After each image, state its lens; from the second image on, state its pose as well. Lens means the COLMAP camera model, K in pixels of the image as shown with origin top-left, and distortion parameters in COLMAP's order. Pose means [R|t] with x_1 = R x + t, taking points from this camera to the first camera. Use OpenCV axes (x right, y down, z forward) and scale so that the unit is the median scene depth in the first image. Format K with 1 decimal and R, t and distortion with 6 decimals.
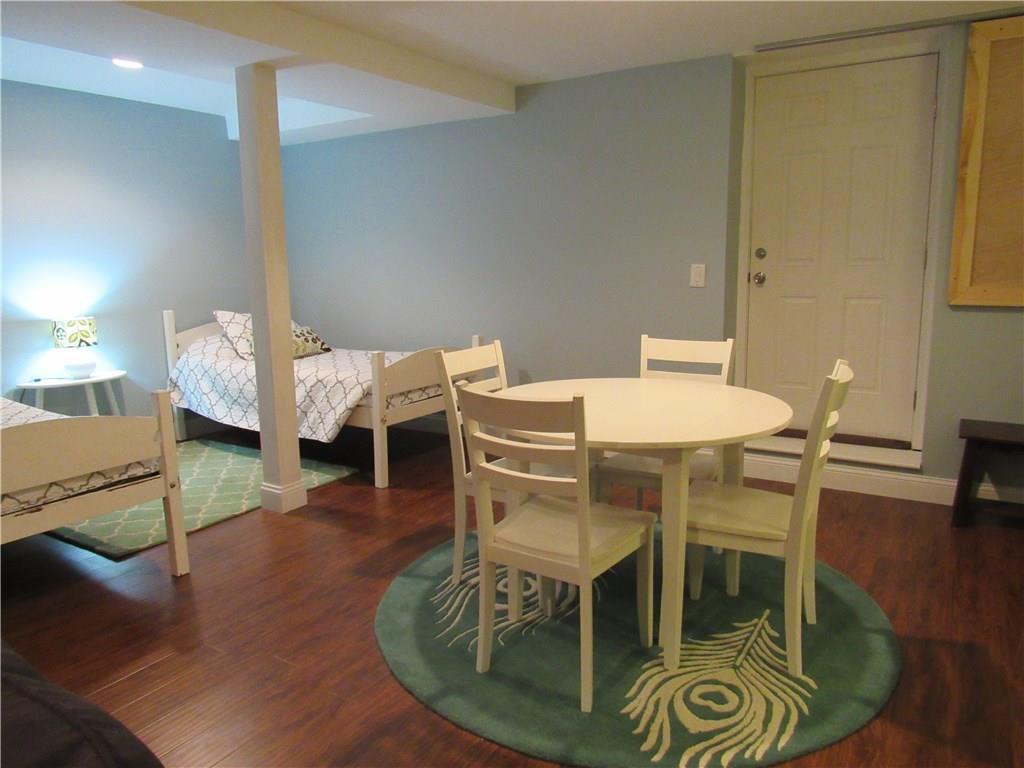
lens RADIAL K [[725.9, 0, 512.0], [0, 725.9, 384.0], [0, 0, 1]] dist [-0.039703, 0.005138]
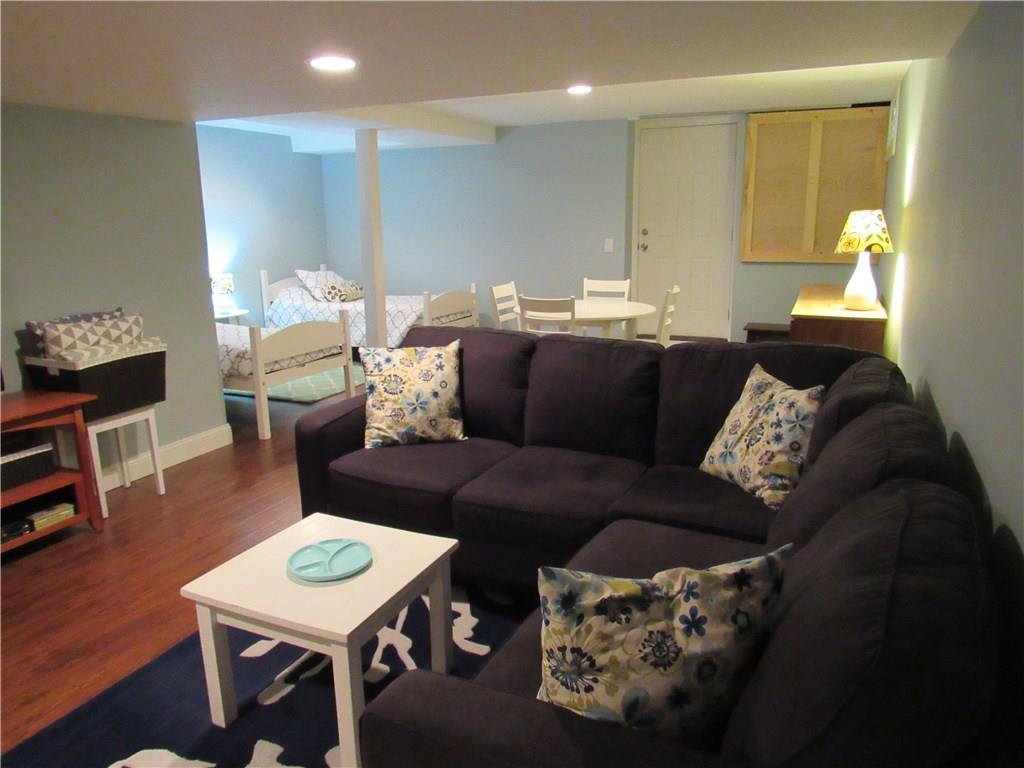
lens RADIAL K [[725.9, 0, 512.0], [0, 725.9, 384.0], [0, 0, 1]] dist [-0.039703, 0.005138]
pose [[0.990512, -0.031125, 0.133856, -0.264451], [0.024054, 0.998245, 0.054121, 0.098981], [-0.135306, -0.050388, 0.989522, -0.857149]]
